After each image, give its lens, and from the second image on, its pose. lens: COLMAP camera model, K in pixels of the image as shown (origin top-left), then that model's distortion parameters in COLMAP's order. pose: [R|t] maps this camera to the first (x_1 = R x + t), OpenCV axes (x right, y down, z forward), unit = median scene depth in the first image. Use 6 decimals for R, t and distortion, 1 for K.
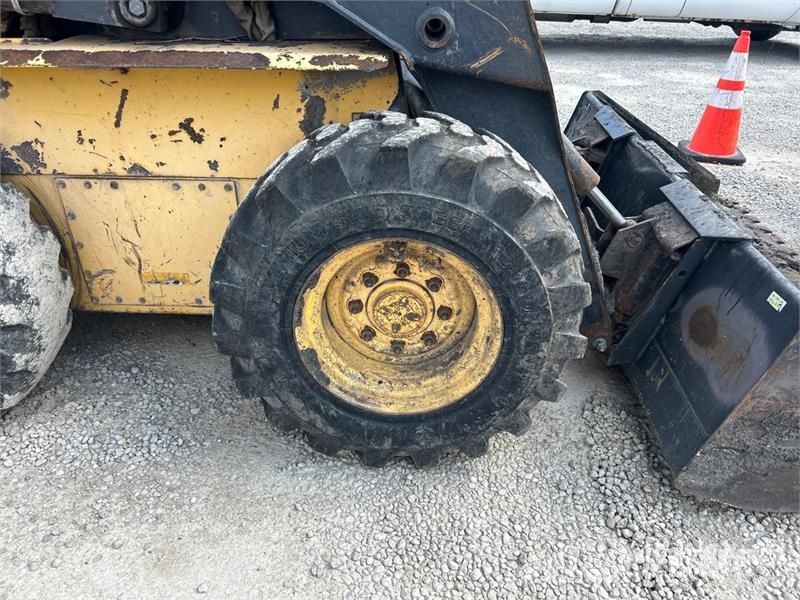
lens RADIAL K [[606.8, 0, 404.4], [0, 606.8, 301.1], [0, 0, 1]] dist [0.051405, -0.060051]
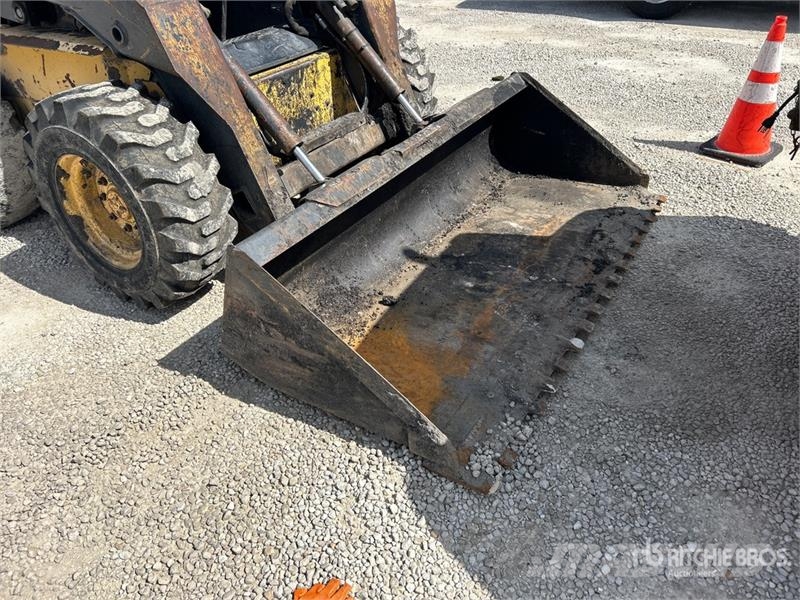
lens RADIAL K [[606.8, 0, 399.3], [0, 606.8, 294.7], [0, 0, 1]] dist [0.051405, -0.060051]
pose [[0.865835, 0.242434, -0.437672, 1.384257], [-0.208839, 0.970034, 0.124177, -0.105807], [0.454661, -0.016114, 0.890519, -0.127810]]
